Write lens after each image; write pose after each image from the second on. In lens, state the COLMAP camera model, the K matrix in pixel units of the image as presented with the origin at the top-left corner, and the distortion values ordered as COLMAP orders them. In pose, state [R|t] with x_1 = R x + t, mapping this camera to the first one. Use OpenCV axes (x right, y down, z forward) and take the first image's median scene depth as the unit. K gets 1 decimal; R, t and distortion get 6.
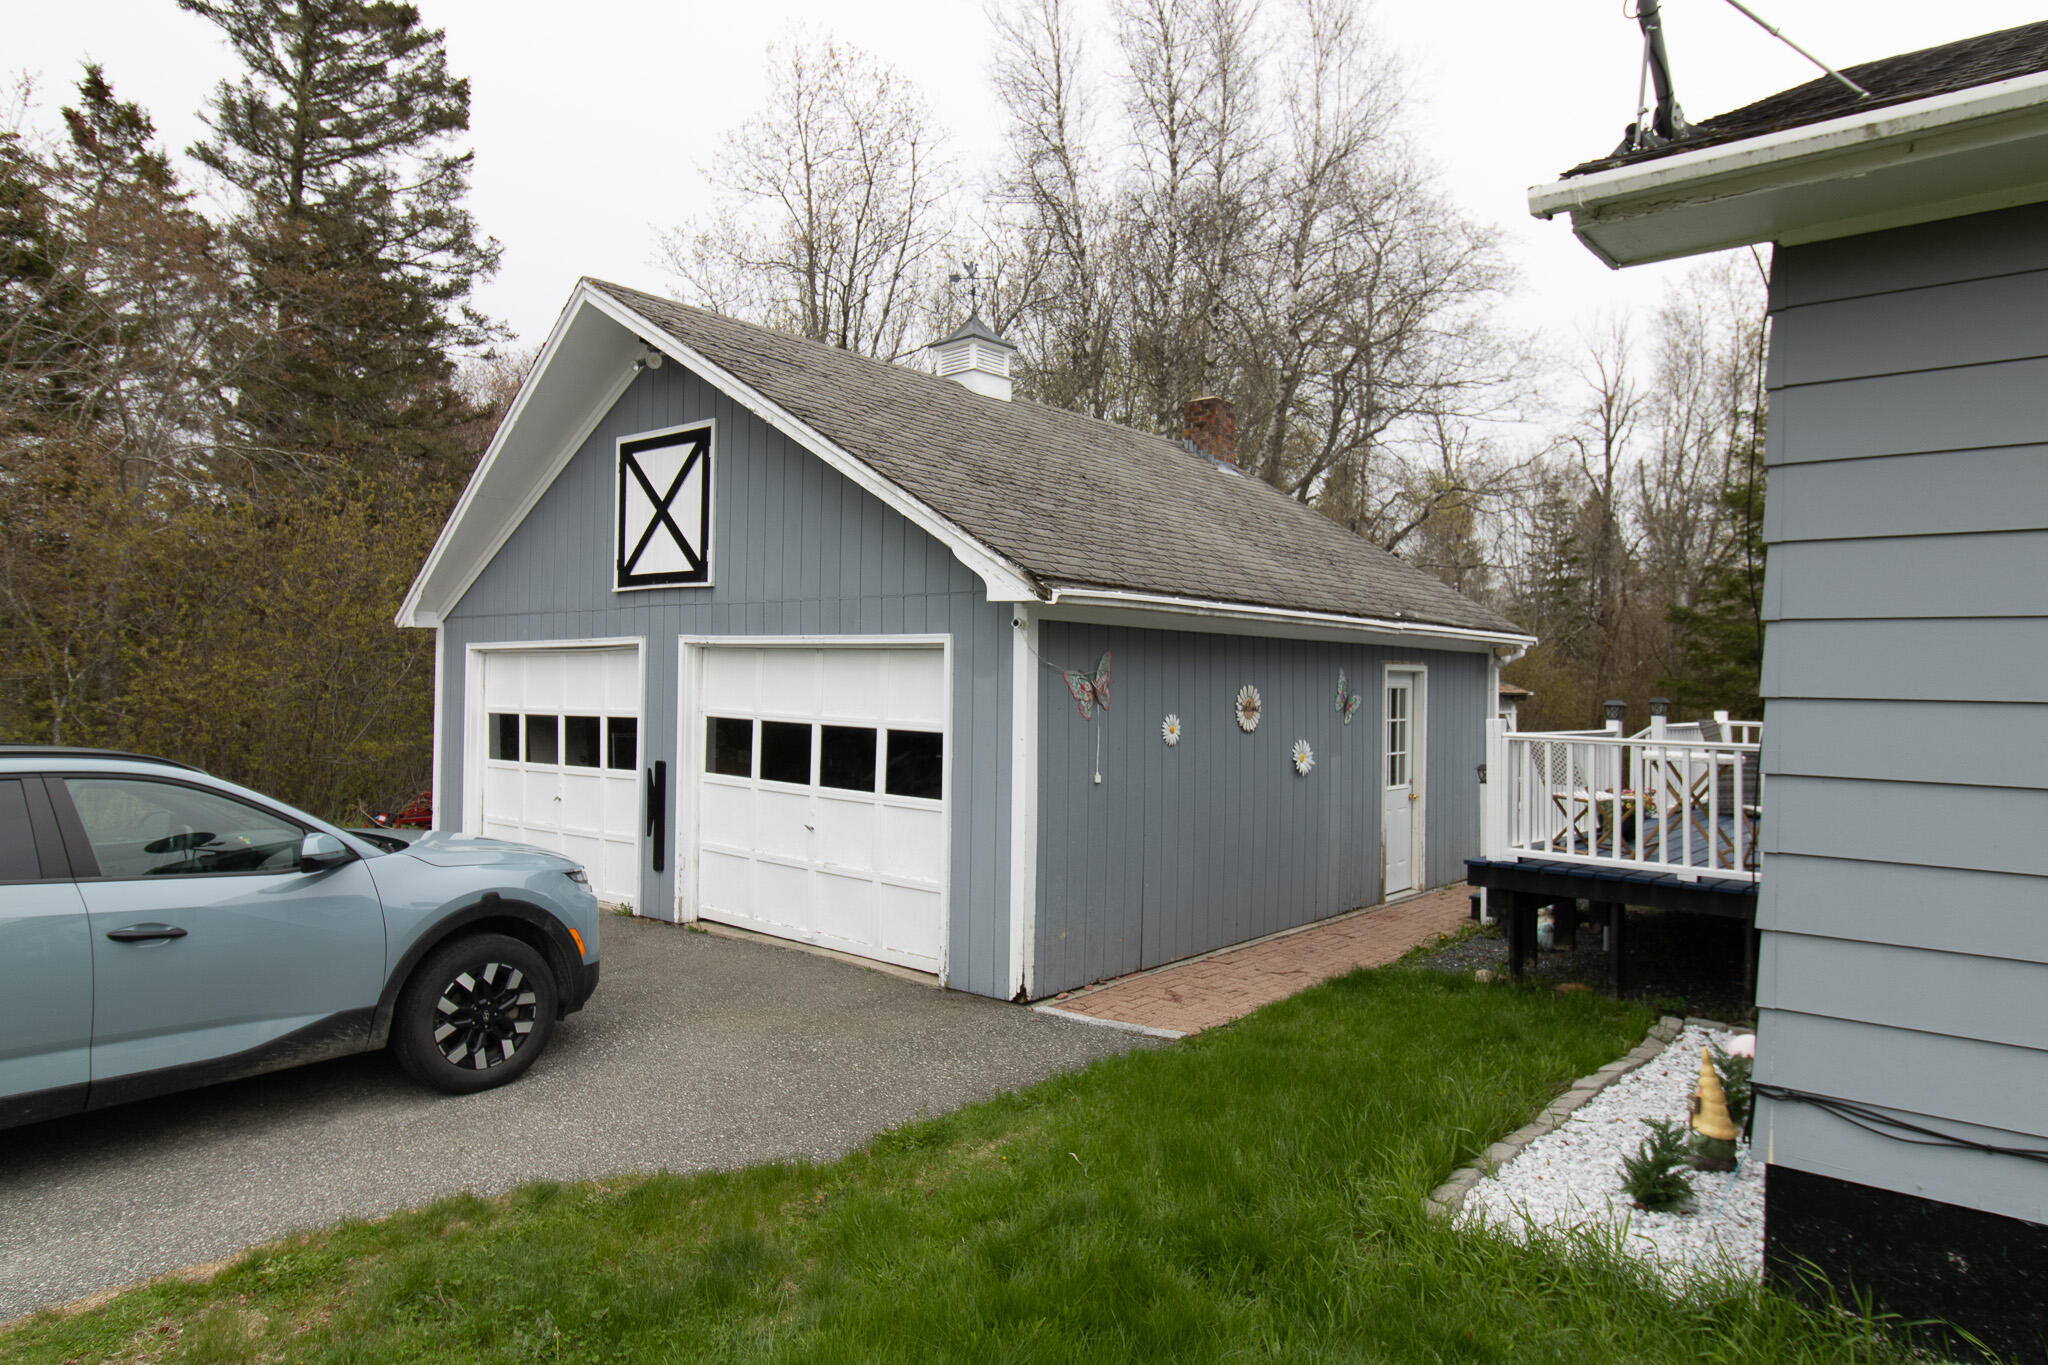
lens RADIAL K [[1287.4, 0, 1014.9], [0, 1287.4, 653.9], [0, 0, 1]] dist [-0.000495, 0.000867]
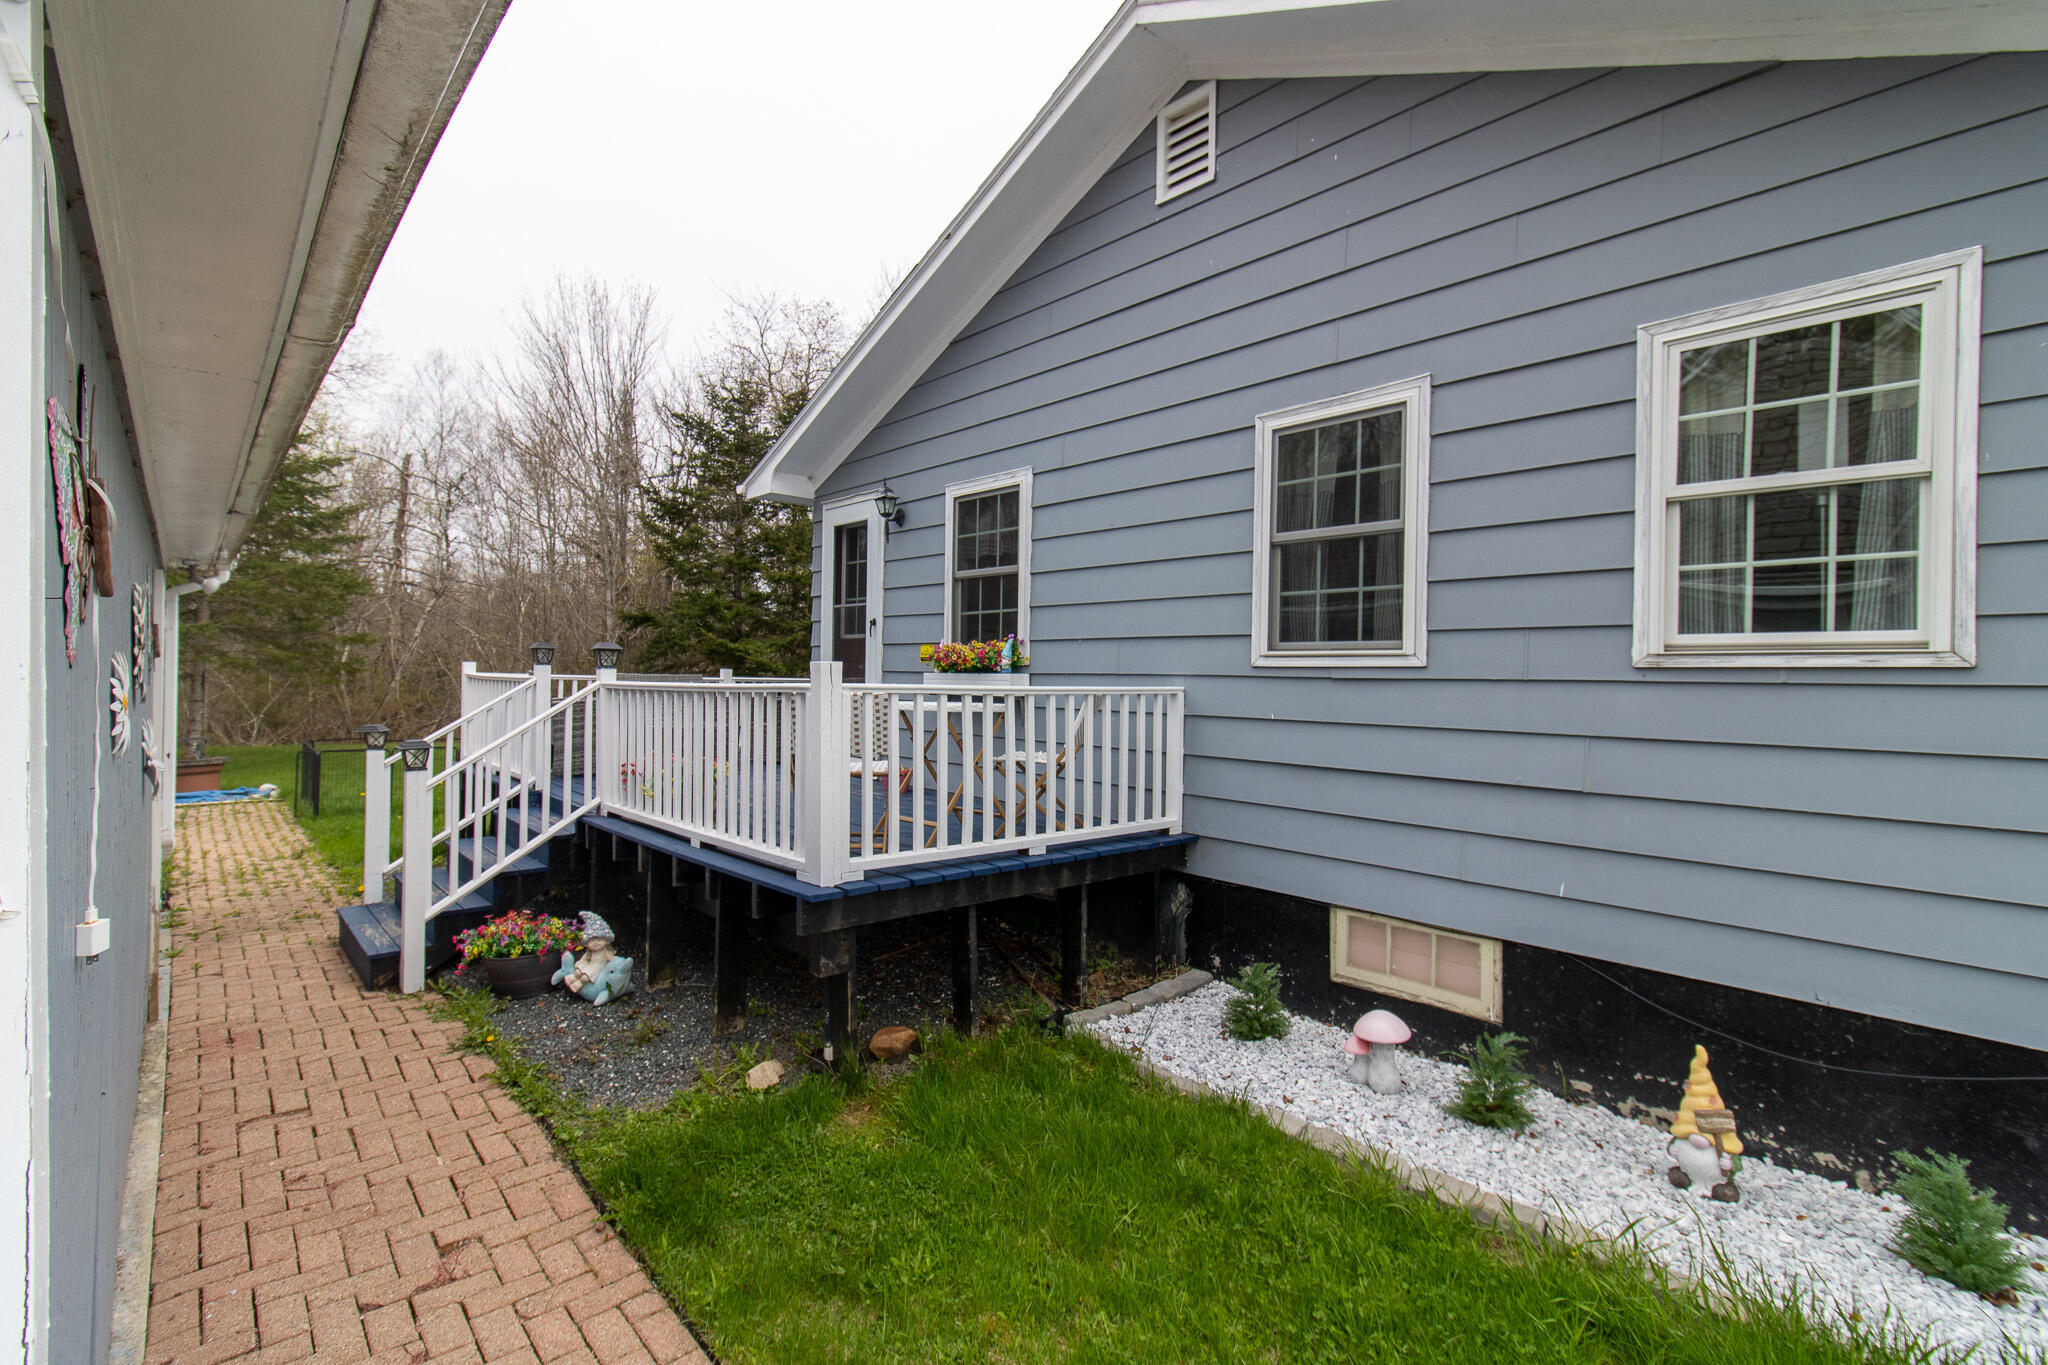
lens RADIAL K [[937.5, 0, 1023.4], [0, 937.5, 681.5], [0, 0, 1]] dist [0.000498, 0.001571]
pose [[0.144538, -0.021993, 0.989255, -0.056933], [-0.032335, 0.999114, 0.026936, 0.037184], [-0.988971, -0.035881, 0.143699, 0.701098]]
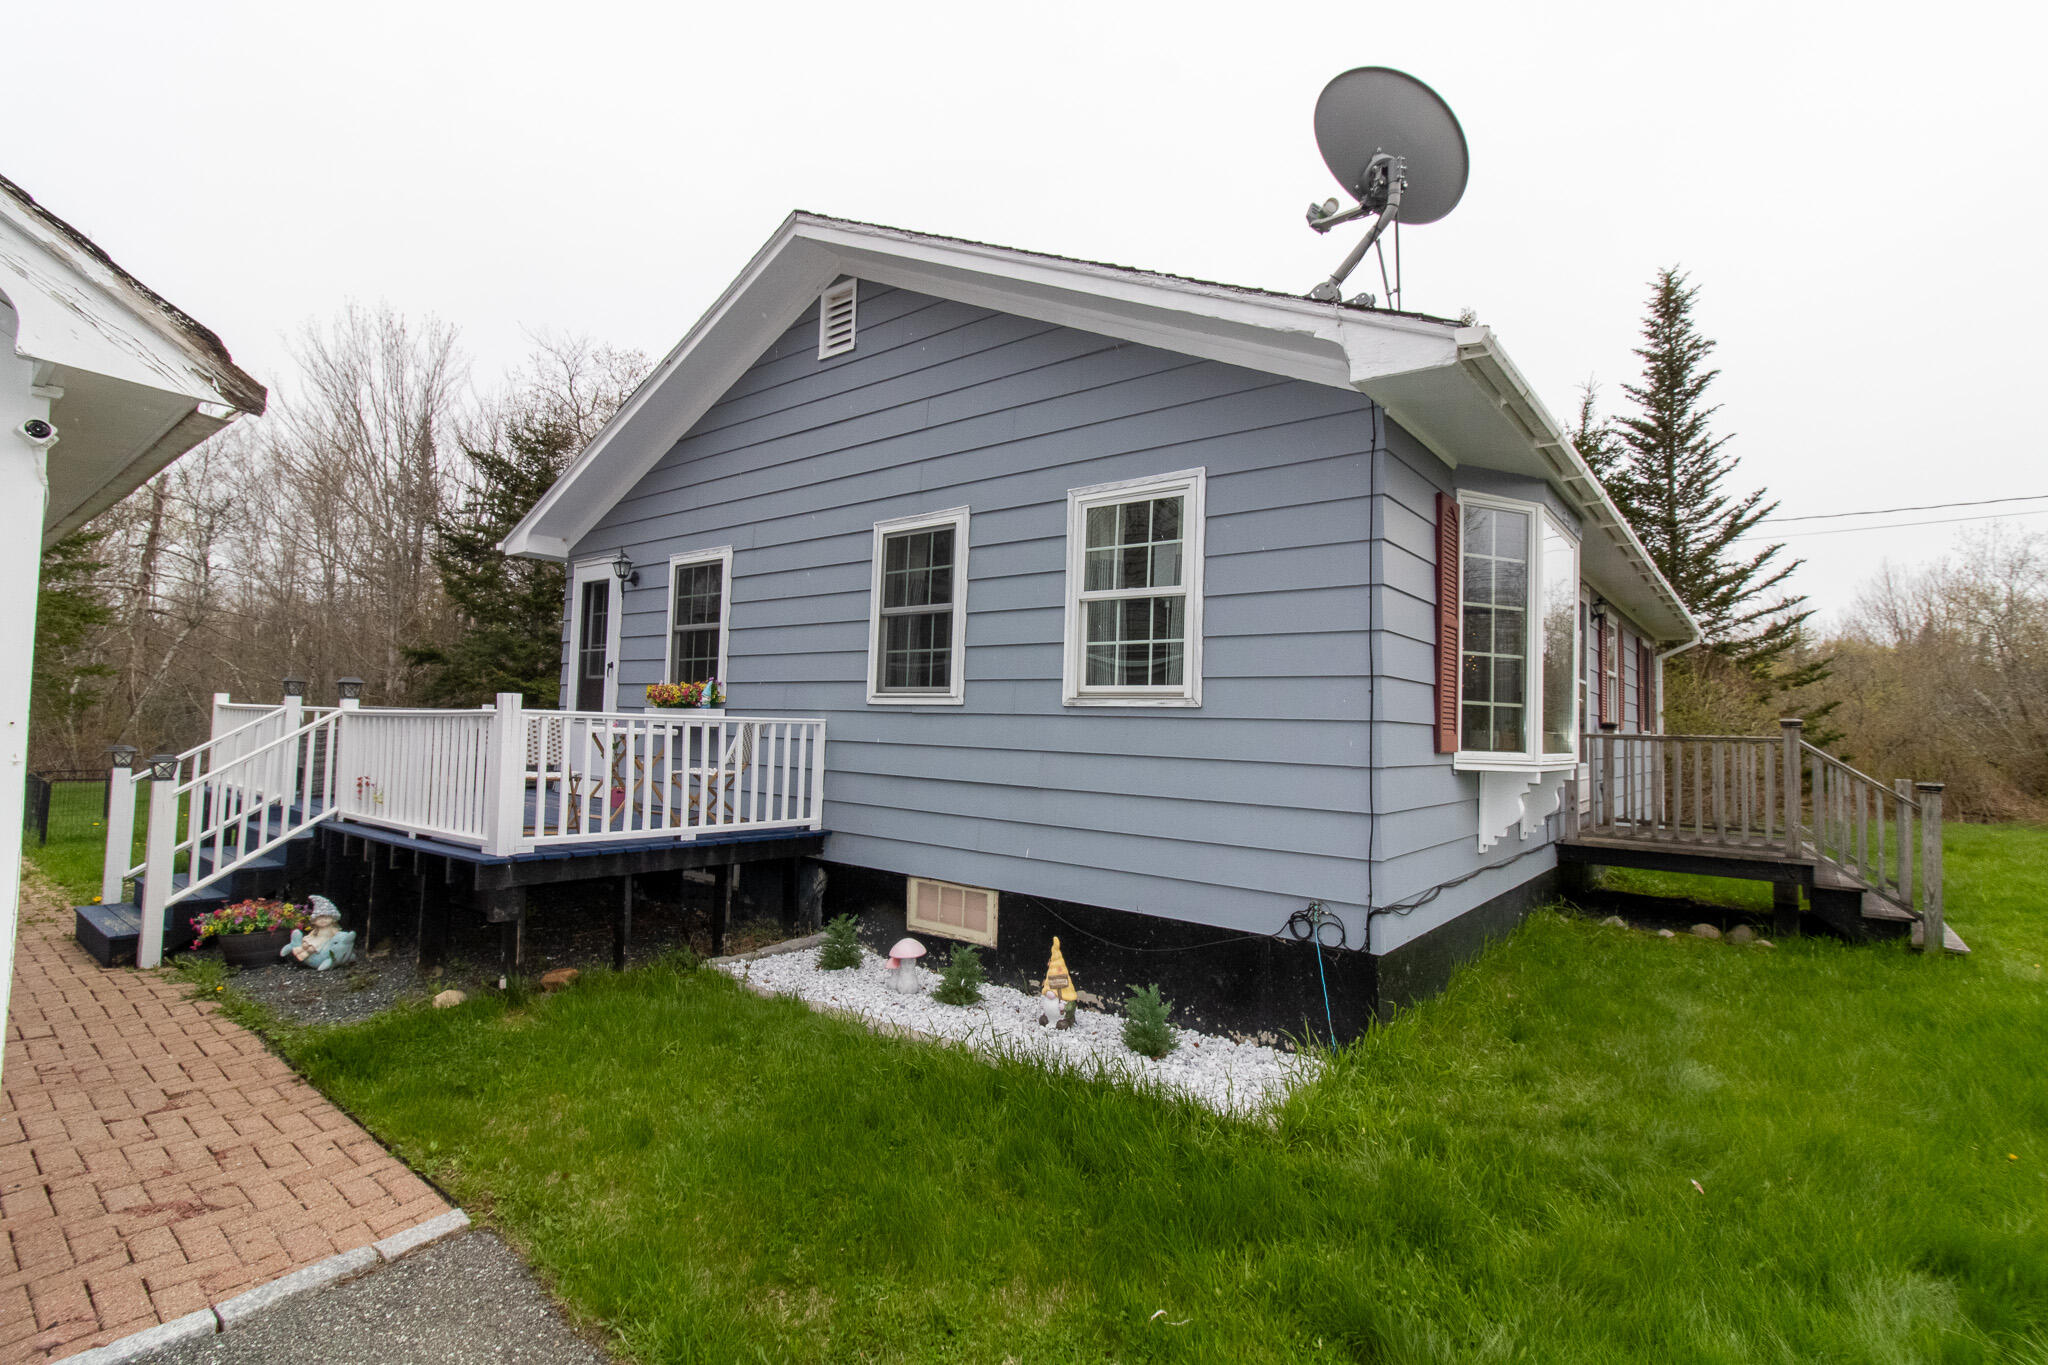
lens RADIAL K [[937.5, 0, 1025.3], [0, 937.5, 682.0], [0, 0, 1]] dist [0.000498, 0.001571]
pose [[-0.025271, 0.028952, 0.999261, -0.229026], [-0.048212, 0.998382, -0.030146, 0.037449], [-0.998517, -0.048938, -0.023834, 0.555951]]
